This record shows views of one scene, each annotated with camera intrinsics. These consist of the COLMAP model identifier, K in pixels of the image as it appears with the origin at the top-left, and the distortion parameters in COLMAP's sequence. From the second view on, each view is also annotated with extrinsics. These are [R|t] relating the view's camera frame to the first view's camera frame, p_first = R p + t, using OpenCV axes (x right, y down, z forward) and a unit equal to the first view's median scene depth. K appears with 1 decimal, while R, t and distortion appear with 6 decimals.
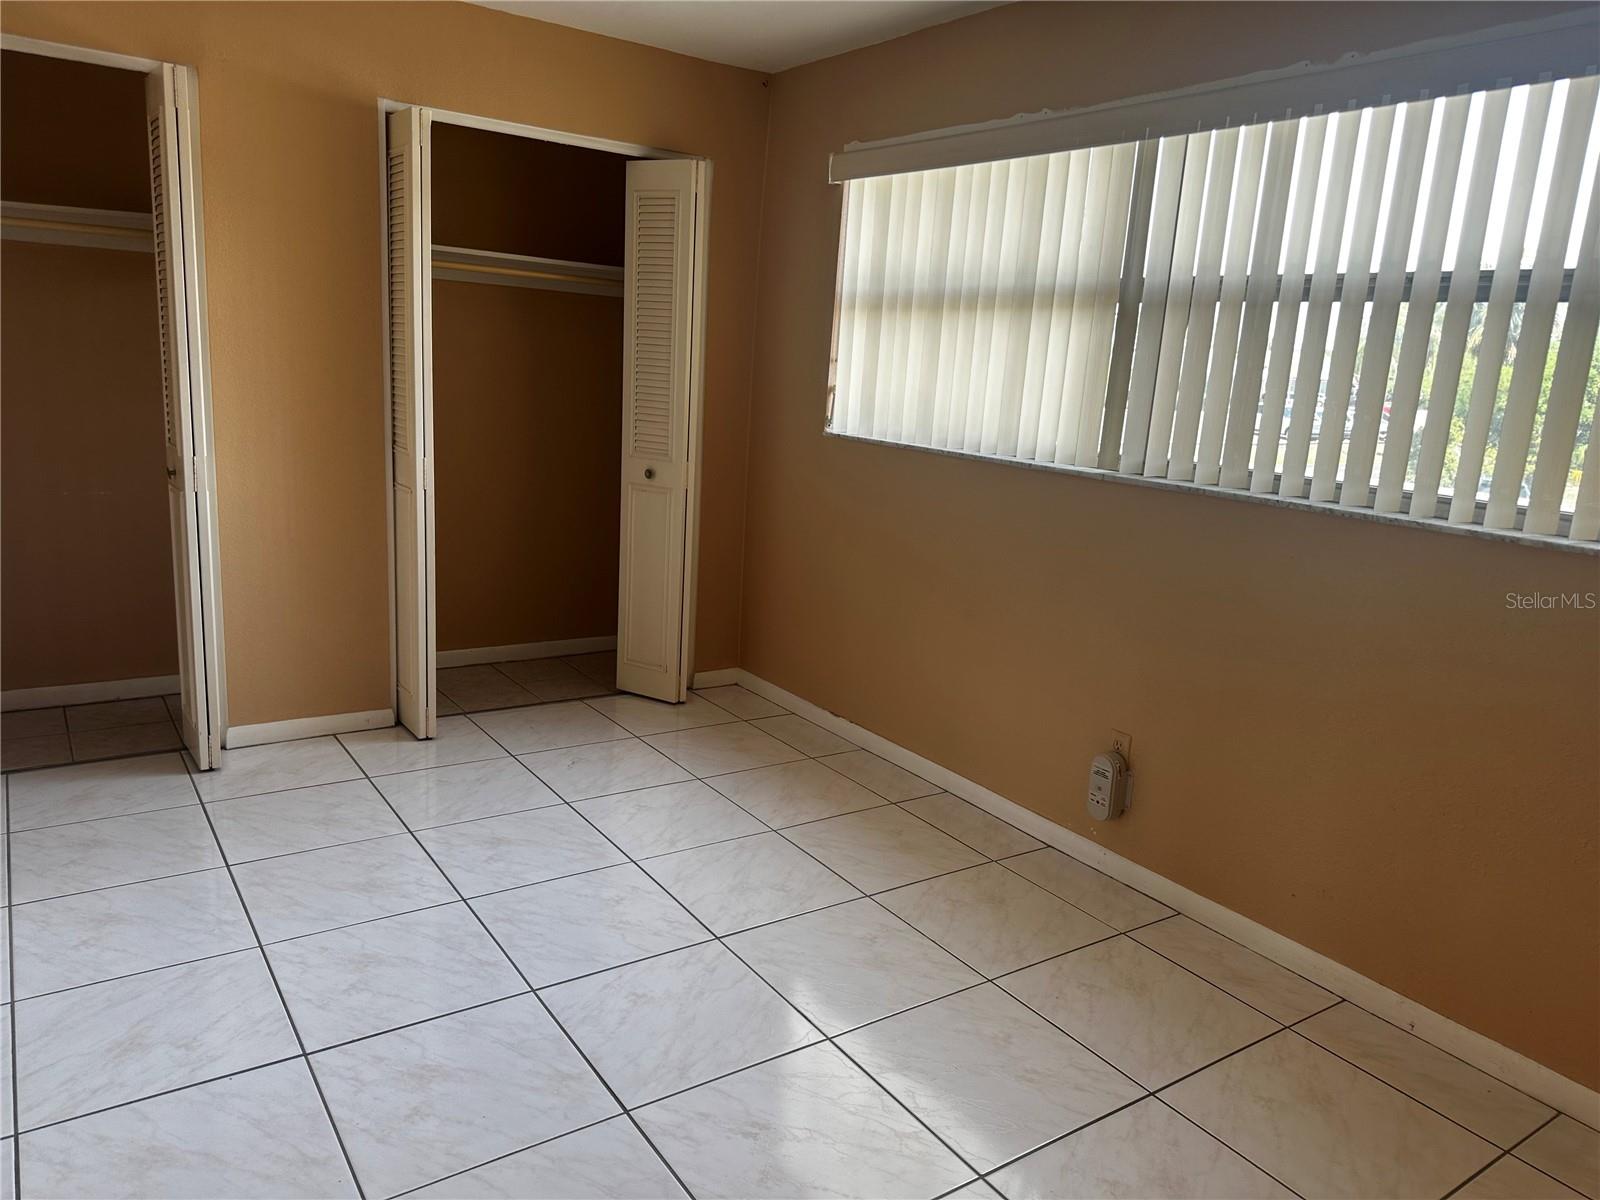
lens RADIAL K [[1126.7, 0, 779.1], [0, 1126.7, 608.4], [0, 0, 1]] dist [0.047552, -0.059468]
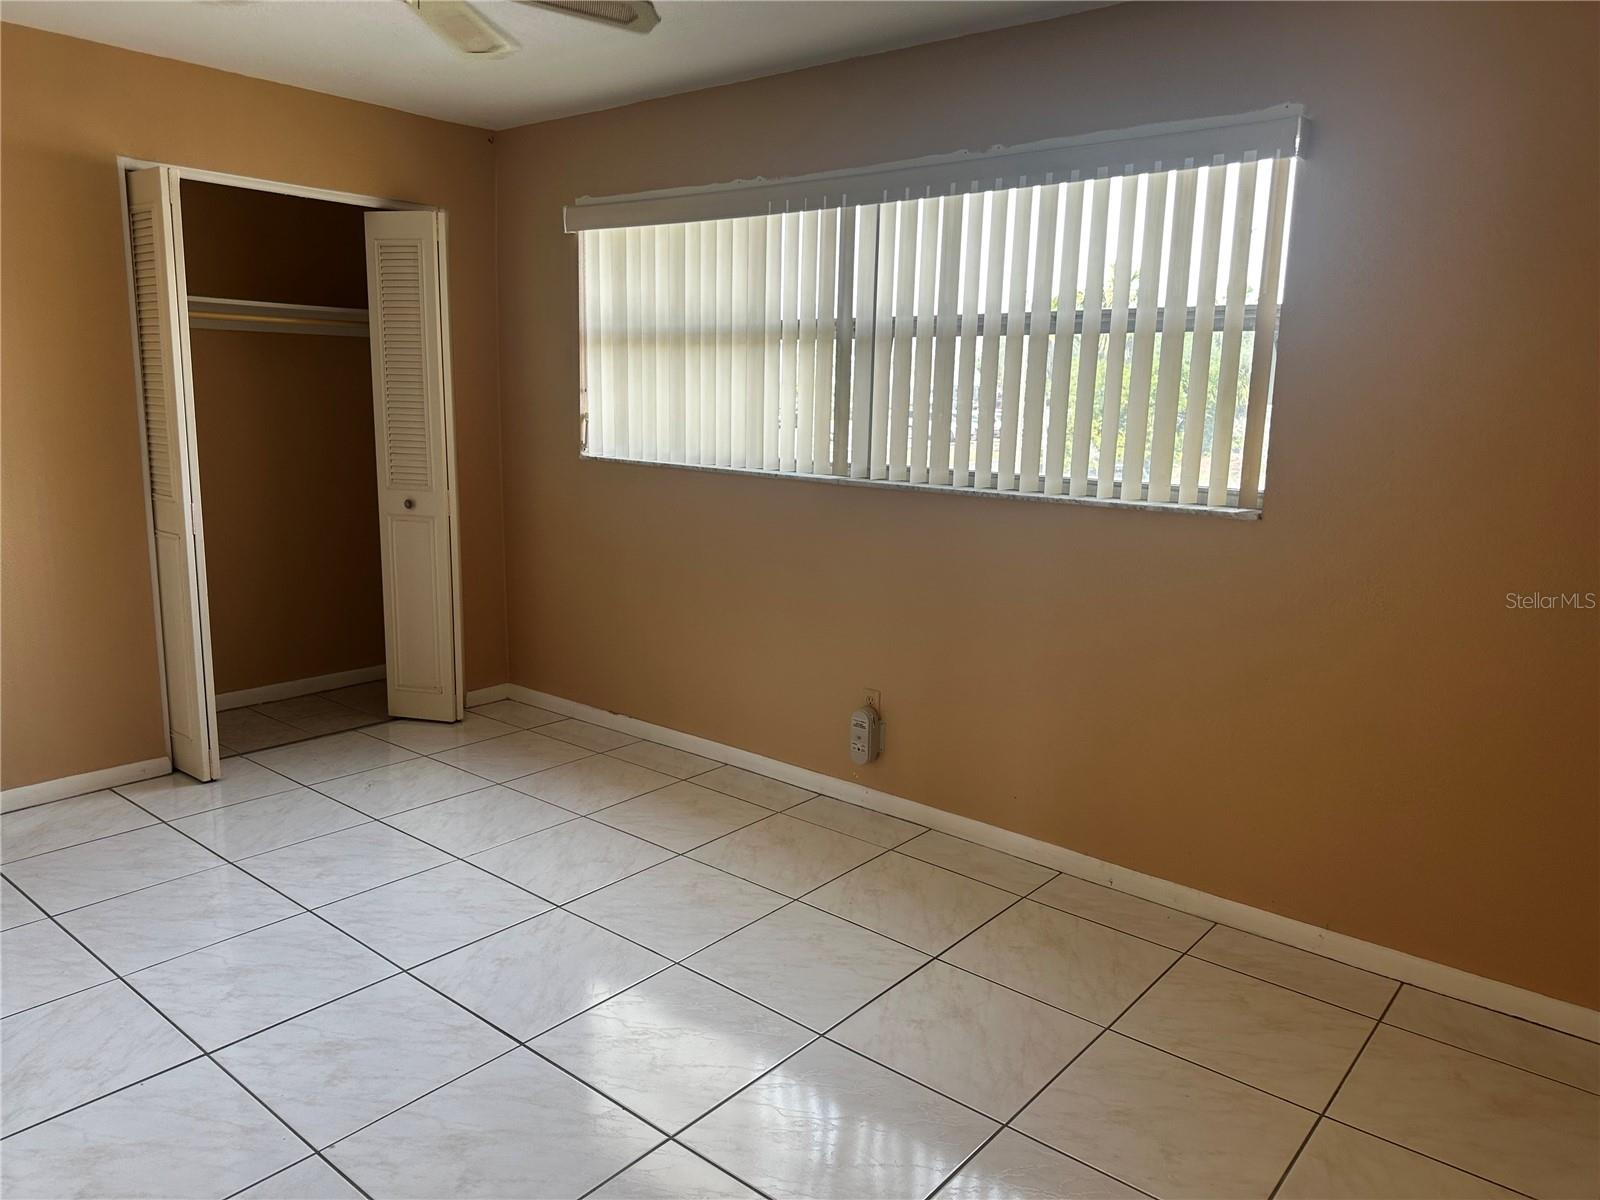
lens RADIAL K [[1126.7, 0, 769.9], [0, 1126.7, 595.3], [0, 0, 1]] dist [0.047552, -0.059468]
pose [[0.963969, -0.085747, 0.251814, -0.092276], [0.092797, 0.995553, -0.016230, 0.017075], [-0.249303, 0.039013, 0.967639, -0.135009]]
